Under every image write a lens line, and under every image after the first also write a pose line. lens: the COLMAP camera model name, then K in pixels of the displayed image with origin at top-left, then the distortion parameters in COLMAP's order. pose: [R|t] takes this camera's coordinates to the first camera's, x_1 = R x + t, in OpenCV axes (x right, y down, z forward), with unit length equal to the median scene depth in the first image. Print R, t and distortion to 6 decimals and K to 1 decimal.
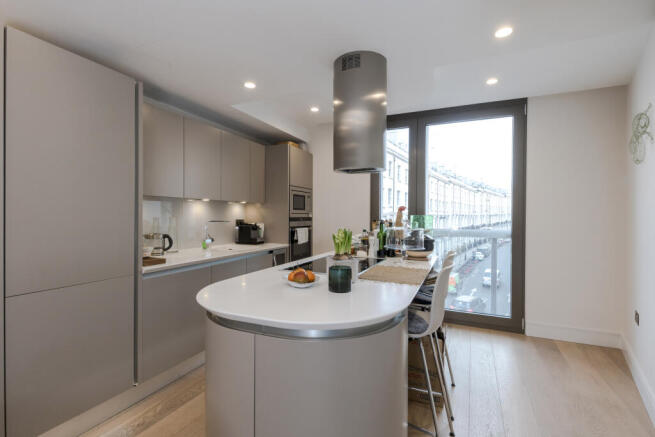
lens RADIAL K [[297.4, 0, 327.5], [0, 297.4, 218.5], [0, 0, 1]] dist [0.000536, -0.000481]
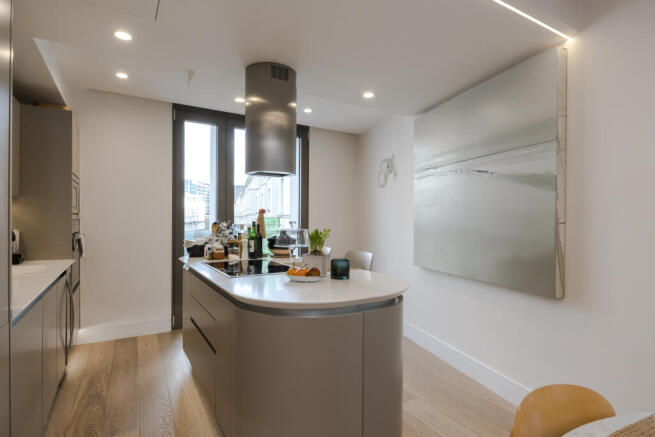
lens RADIAL K [[347.5, 0, 327.5], [0, 347.5, 218.5], [0, 0, 1]] dist [0.001316, 0.000039]
pose [[0.573170, 0.005574, 0.819417, -0.629118], [0.006508, 0.999914, -0.011355, 0.007727], [-0.819410, 0.011841, 0.573085, 0.115705]]
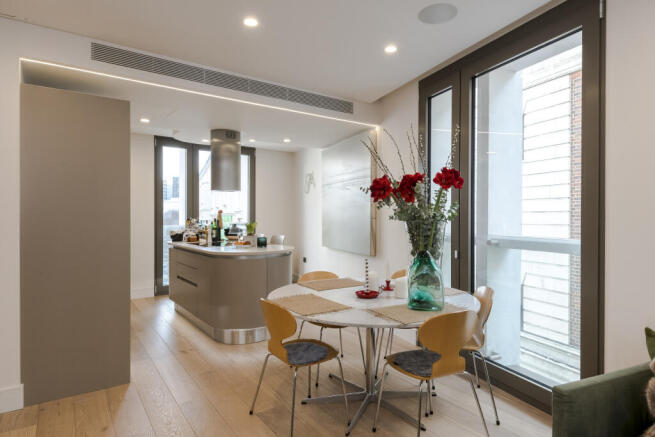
lens RADIAL K [[363.6, 0, 327.5], [0, 363.6, 218.5], [0, 0, 1]] dist [0.000755, 0.000100]
pose [[0.483637, -0.008620, 0.875226, -1.216616], [0.012200, 0.999921, 0.003107, 0.005673], [-0.875184, 0.009175, 0.483703, -0.469722]]
